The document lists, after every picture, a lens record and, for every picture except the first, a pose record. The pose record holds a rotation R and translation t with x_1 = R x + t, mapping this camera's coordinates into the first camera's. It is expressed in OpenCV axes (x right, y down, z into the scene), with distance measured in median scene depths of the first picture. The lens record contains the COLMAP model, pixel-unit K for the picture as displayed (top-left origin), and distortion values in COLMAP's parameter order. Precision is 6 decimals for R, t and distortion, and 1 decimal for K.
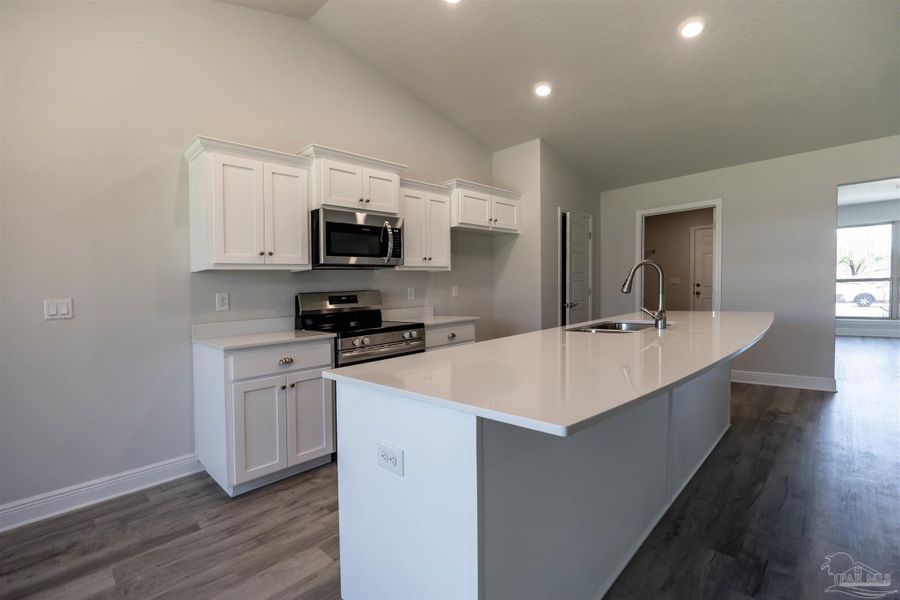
lens RADIAL K [[418.3, 0, 455.5], [0, 418.3, 288.9], [0, 0, 1]] dist [-0.001459, -0.000543]
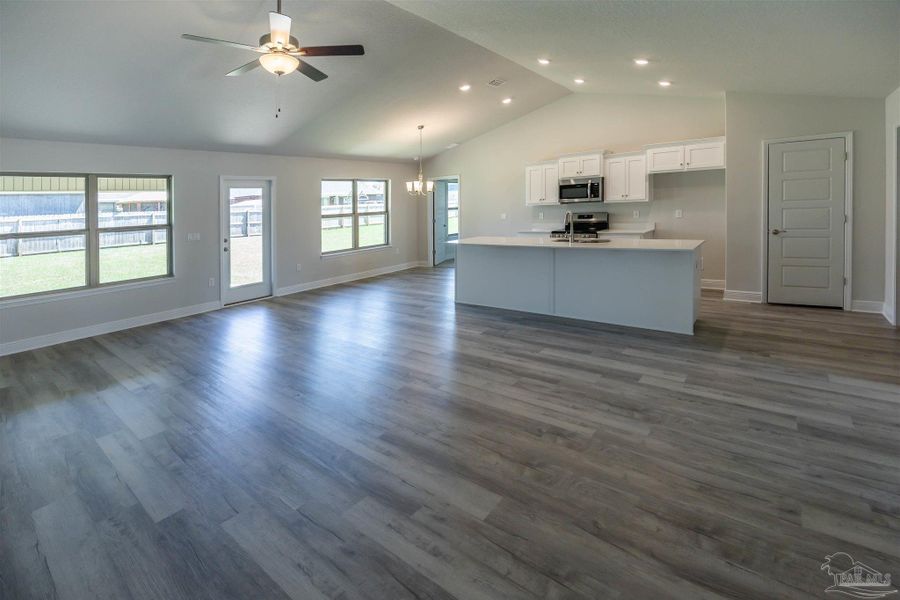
lens RADIAL K [[418.3, 0, 455.5], [0, 418.3, 288.9], [0, 0, 1]] dist [-0.001459, -0.000543]
pose [[0.087107, 0.230836, -0.969086, 1.607582], [0.032241, 0.971620, 0.234338, -0.122550], [0.995677, -0.051657, 0.077193, 0.120332]]
